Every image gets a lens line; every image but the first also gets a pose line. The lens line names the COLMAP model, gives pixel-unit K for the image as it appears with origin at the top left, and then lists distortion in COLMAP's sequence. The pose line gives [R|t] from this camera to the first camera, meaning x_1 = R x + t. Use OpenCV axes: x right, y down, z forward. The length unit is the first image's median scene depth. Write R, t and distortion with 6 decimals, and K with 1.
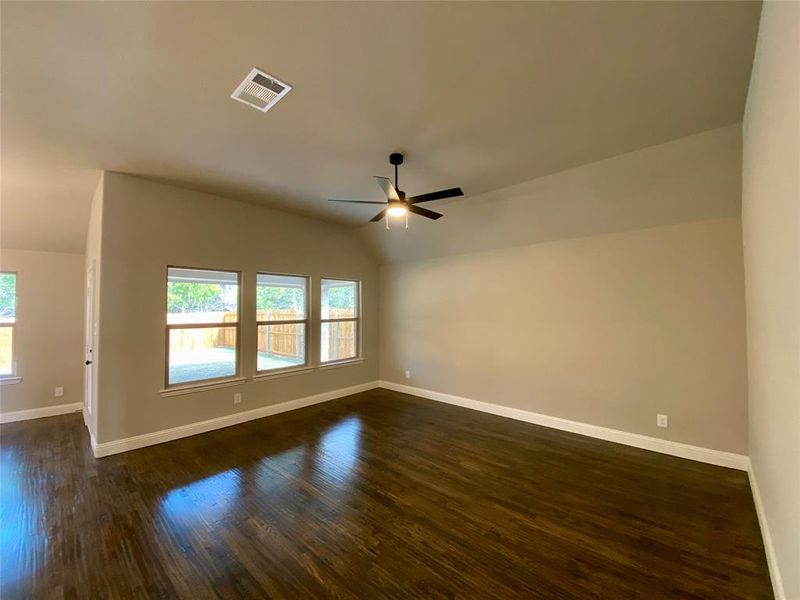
lens RADIAL K [[322.4, 0, 401.8], [0, 322.4, 298.8], [0, 0, 1]] dist [0.021220, -0.020172]
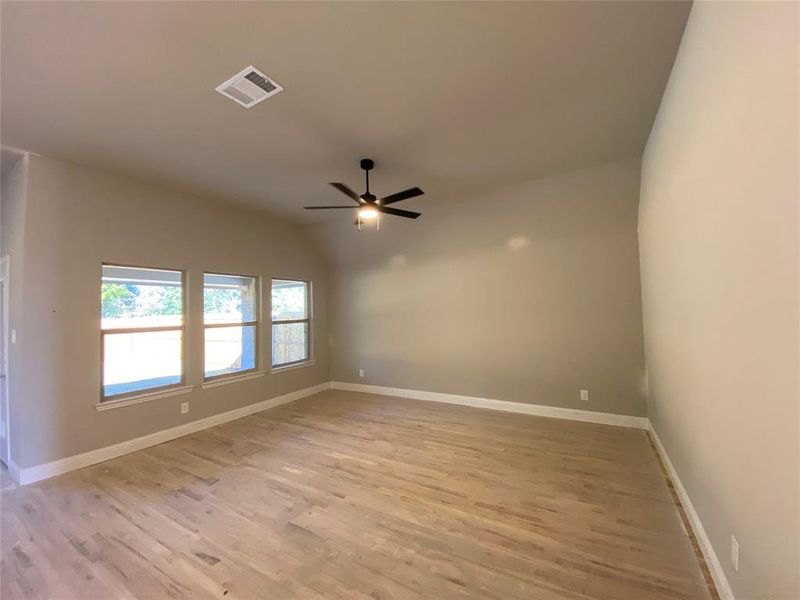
lens RADIAL K [[322.4, 0, 401.8], [0, 322.4, 298.8], [0, 0, 1]] dist [0.021220, -0.020172]
pose [[0.975044, -0.009490, 0.221809, -0.121157], [0.011225, 0.999915, -0.006562, 0.011002], [-0.221728, 0.008888, 0.975068, -0.039578]]
